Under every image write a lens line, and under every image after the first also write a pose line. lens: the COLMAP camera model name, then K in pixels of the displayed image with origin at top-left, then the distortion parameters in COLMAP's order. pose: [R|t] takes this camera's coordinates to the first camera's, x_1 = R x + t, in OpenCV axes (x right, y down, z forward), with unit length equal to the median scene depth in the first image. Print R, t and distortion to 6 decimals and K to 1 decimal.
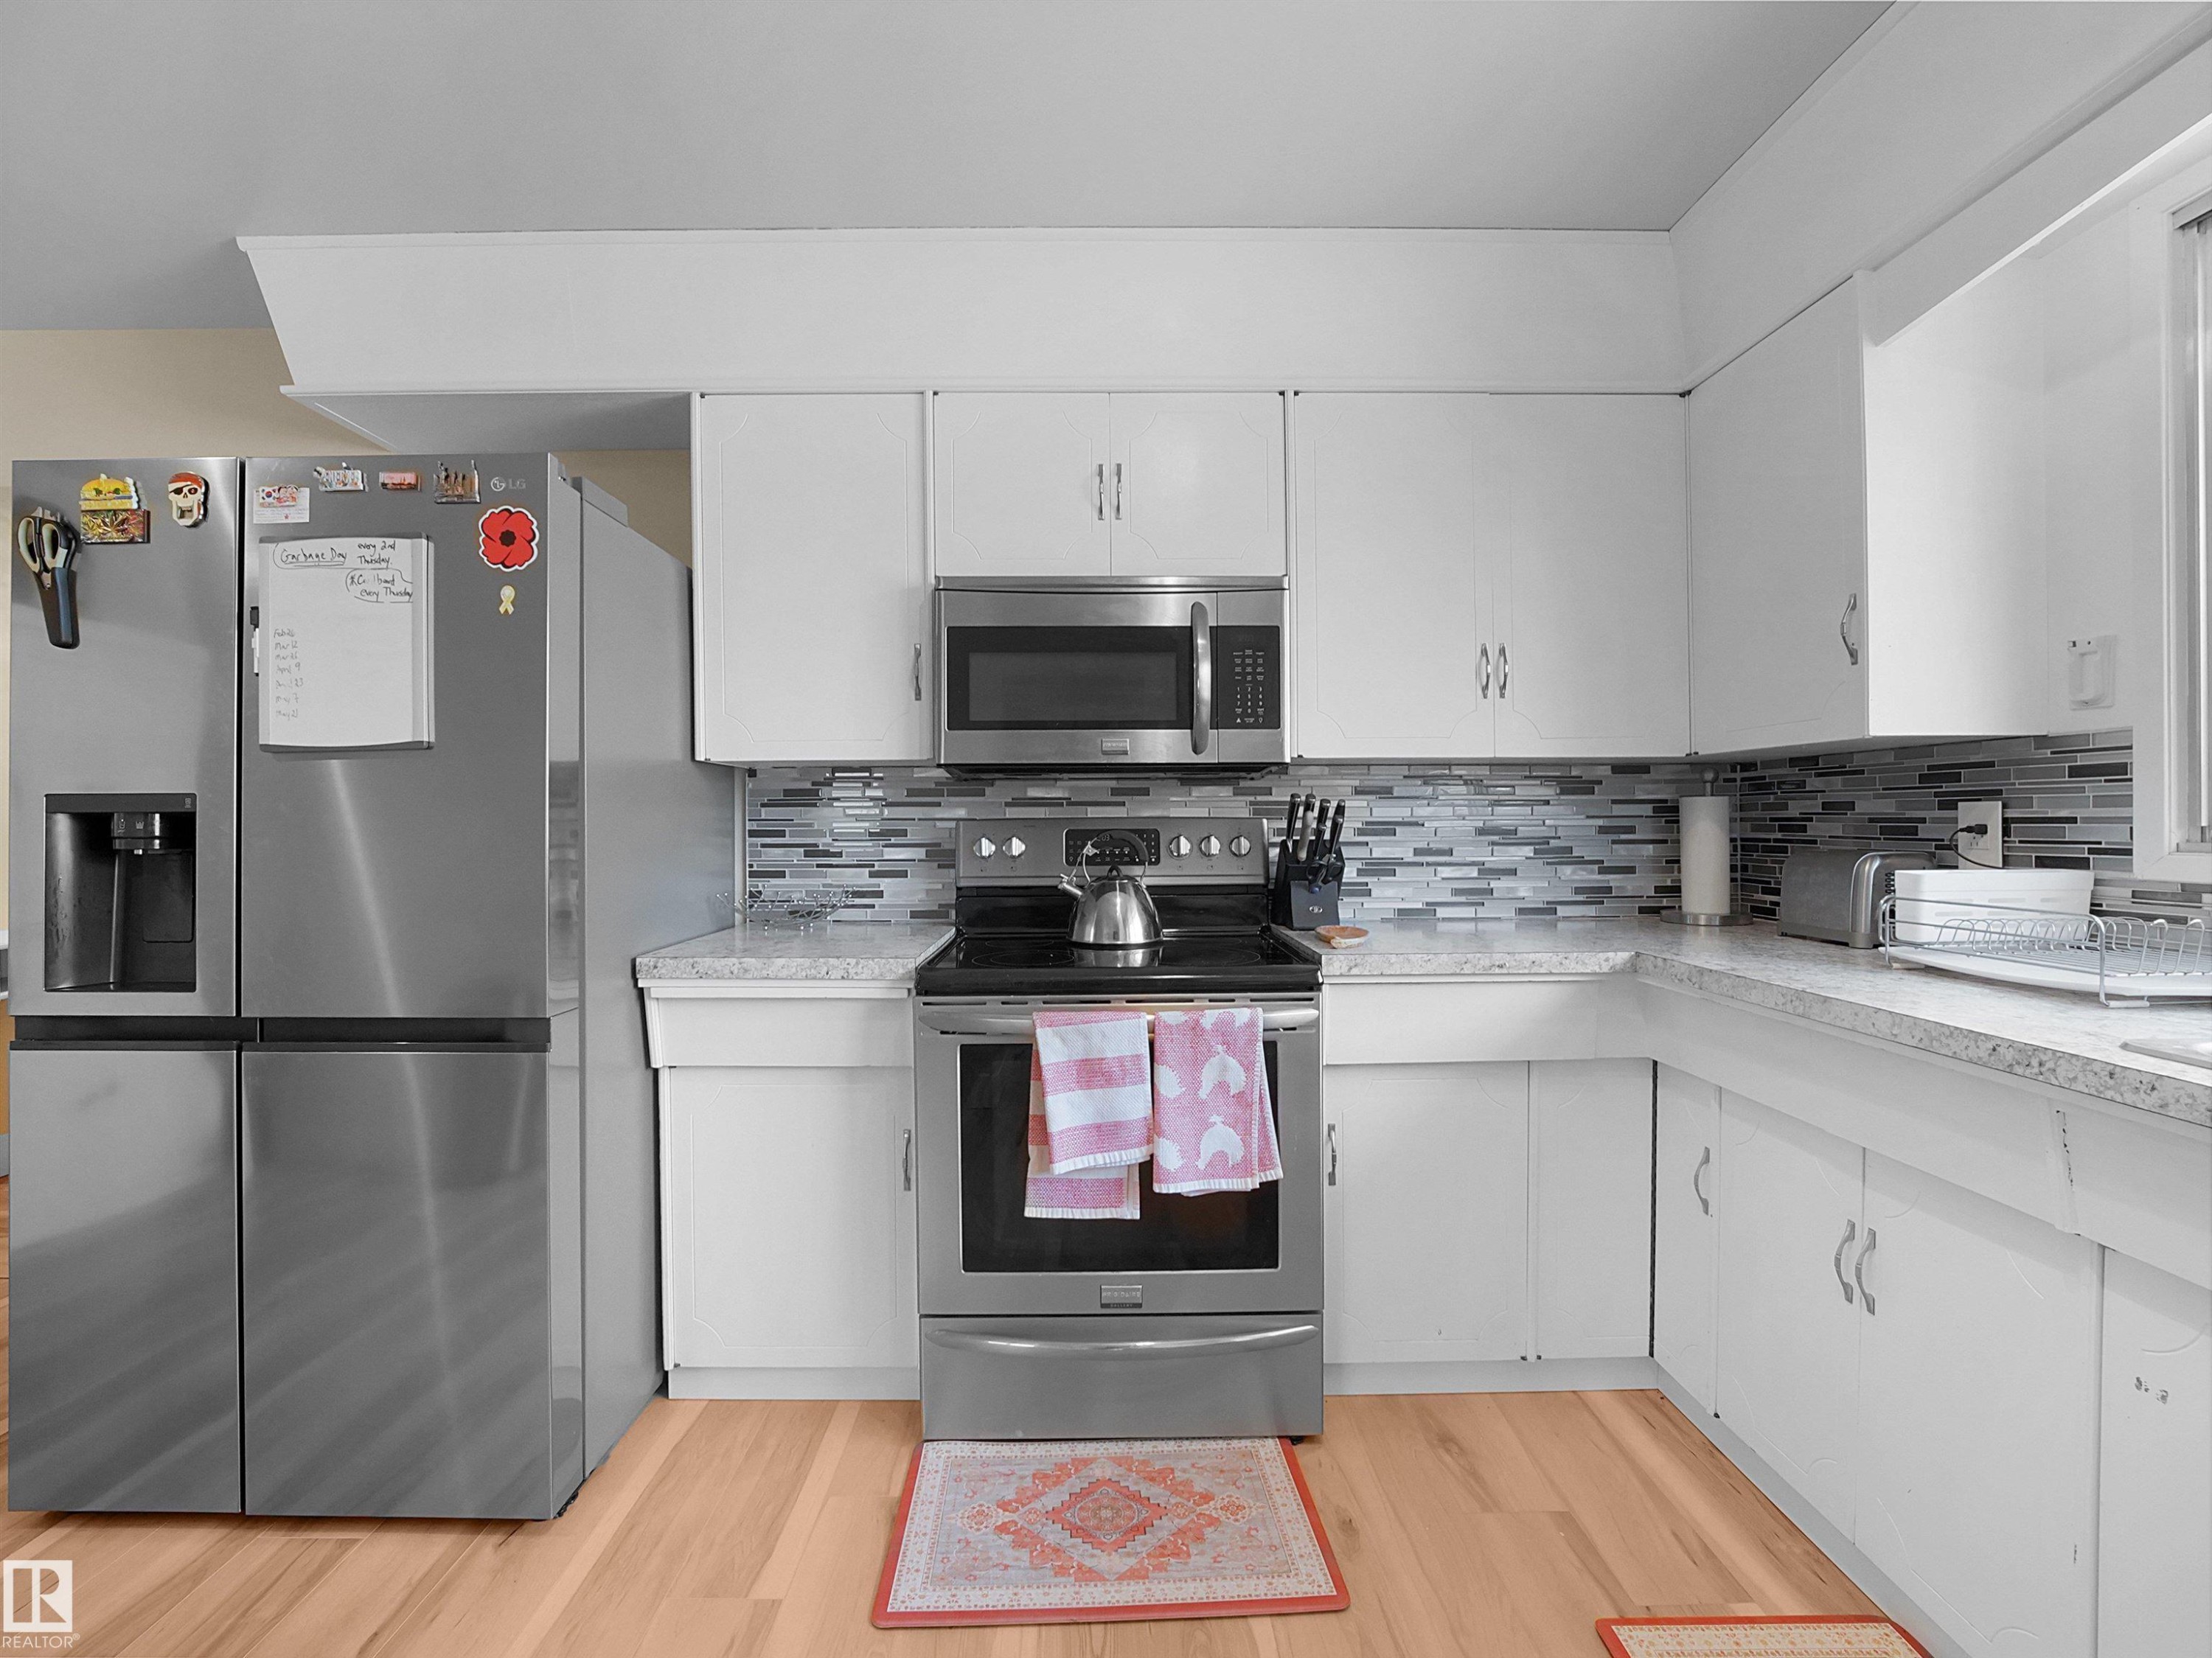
lens RADIAL K [[1004.8, 0, 1016.7], [0, 1004.8, 827.8], [0, 0, 1]] dist [-0.017385, 0.001299]
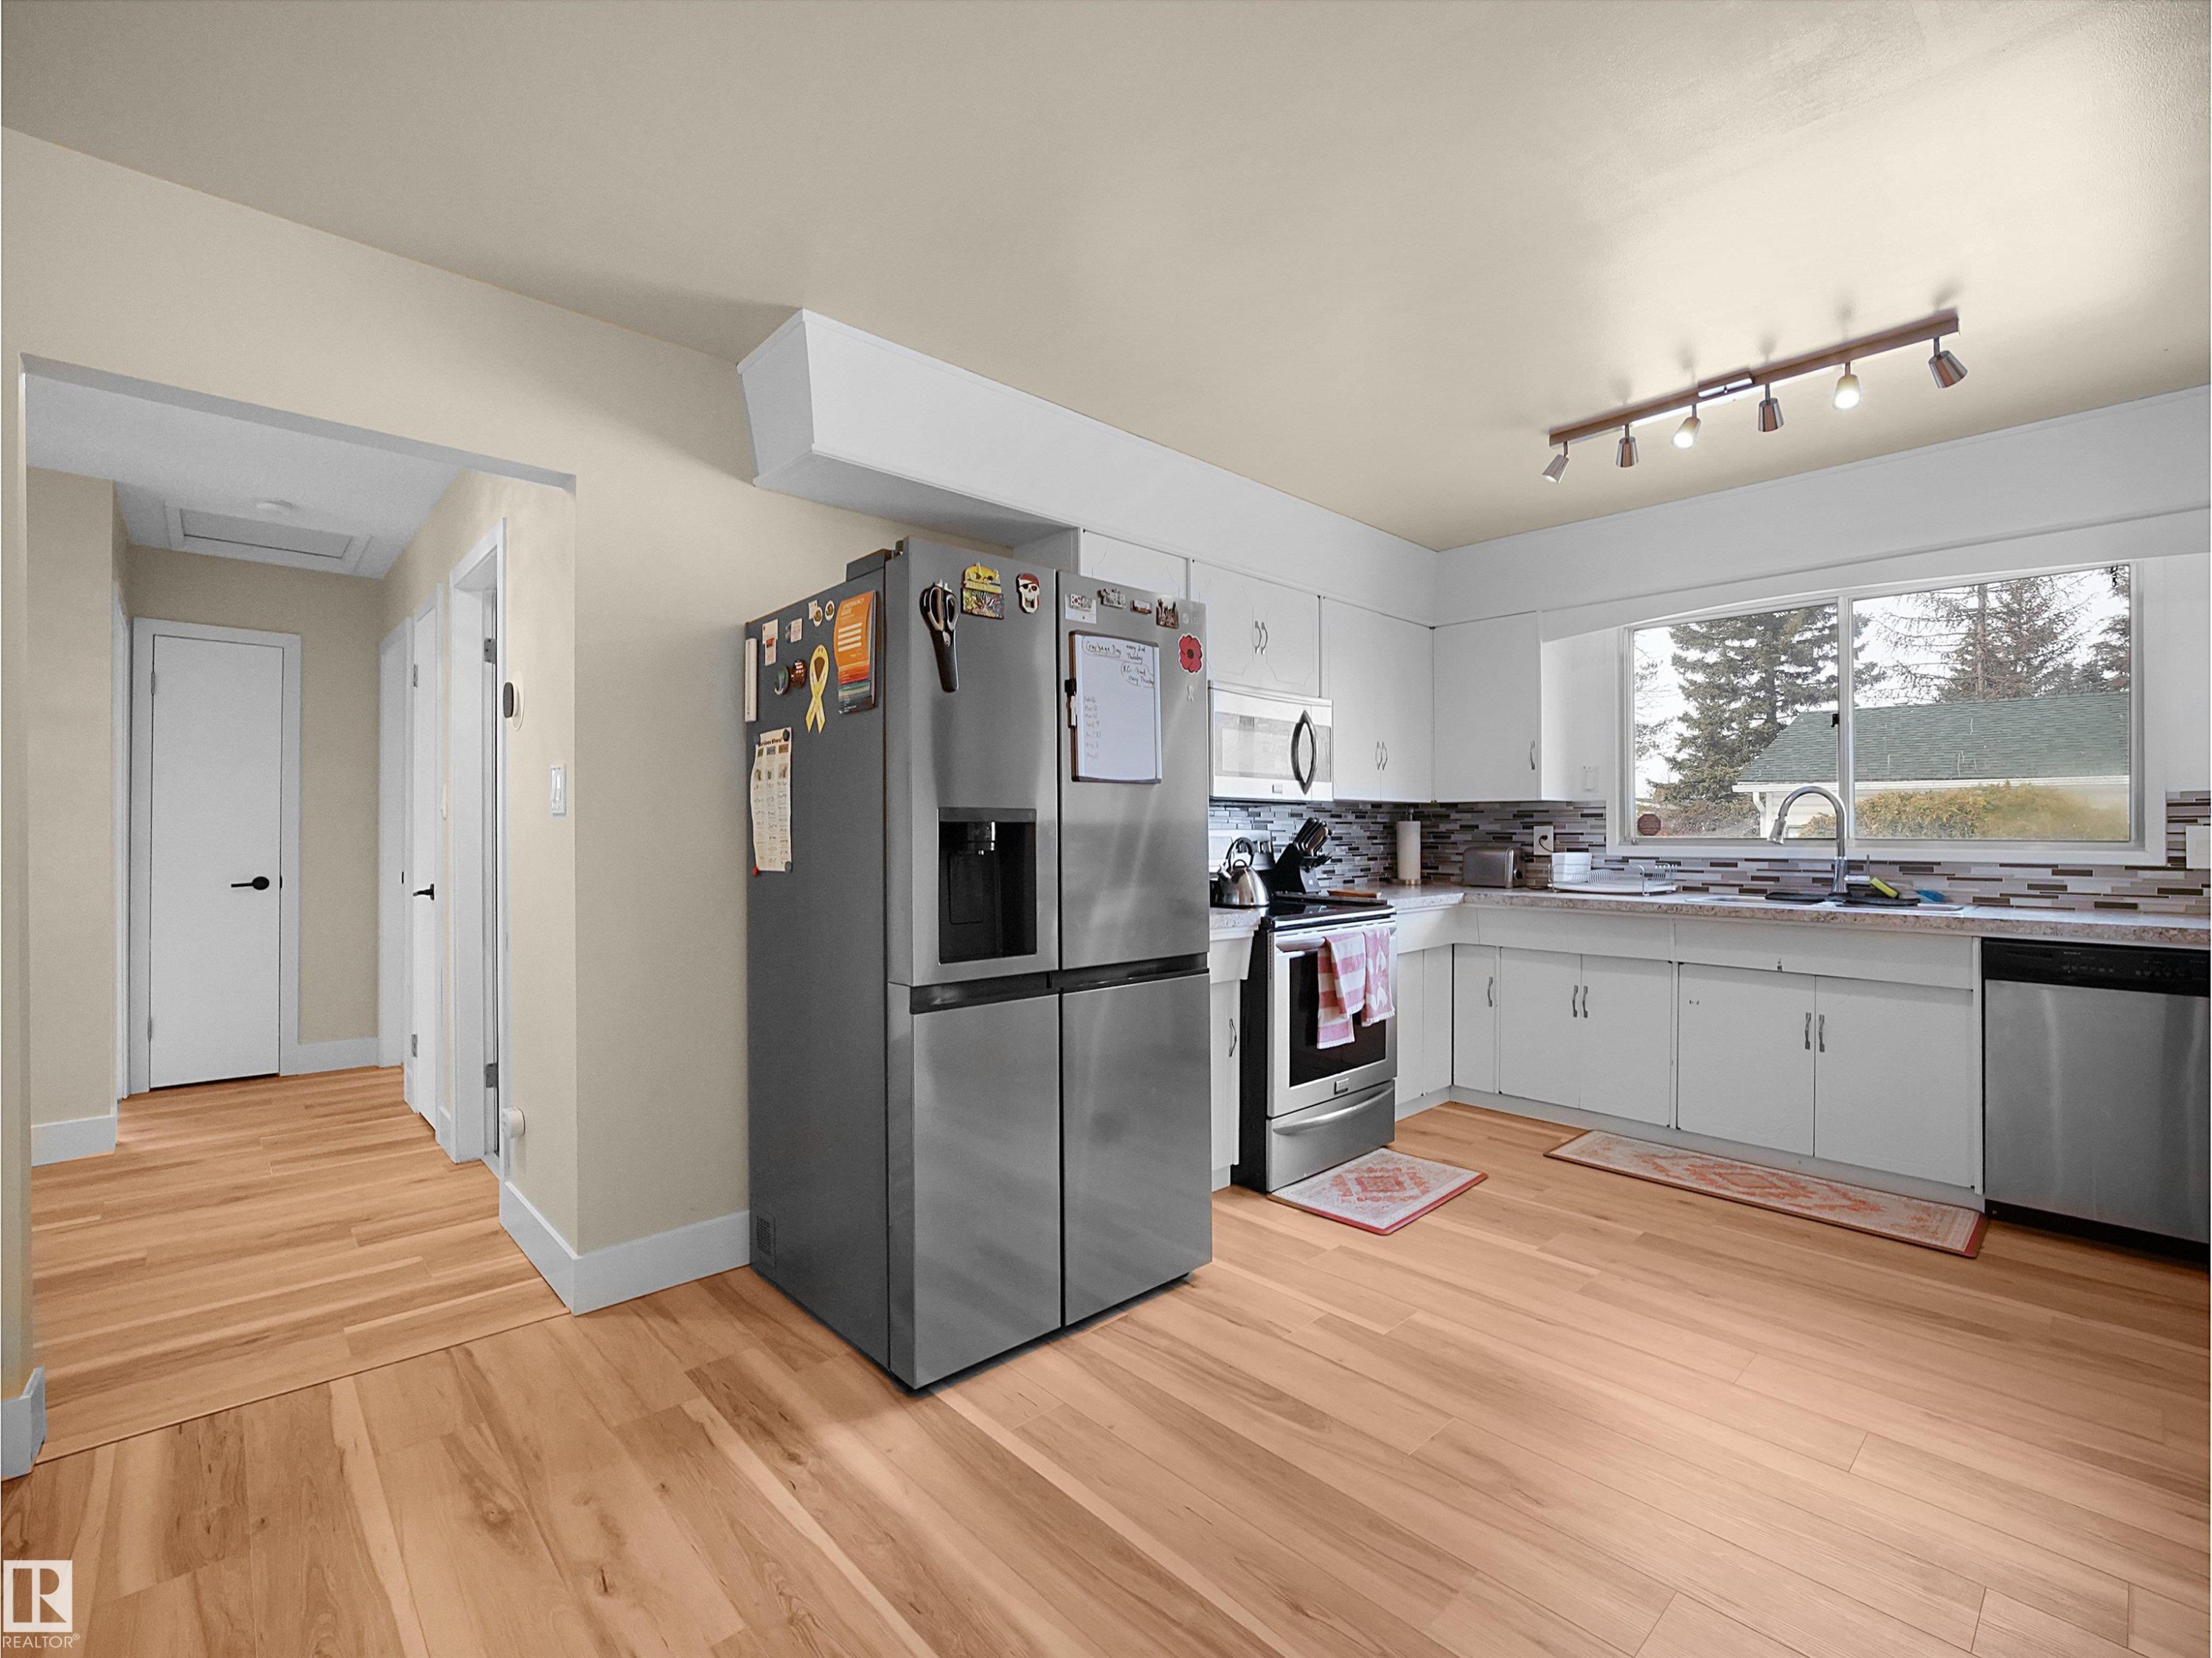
lens RADIAL K [[1004.8, 0, 1111.3], [0, 1004.8, 827.3], [0, 0, 1]] dist [-0.017385, 0.001299]
pose [[0.725976, 0.008392, 0.687669, -1.523165], [-0.001929, 0.999946, -0.010167, 0.004049], [-0.687717, 0.006055, 0.725954, -0.068721]]
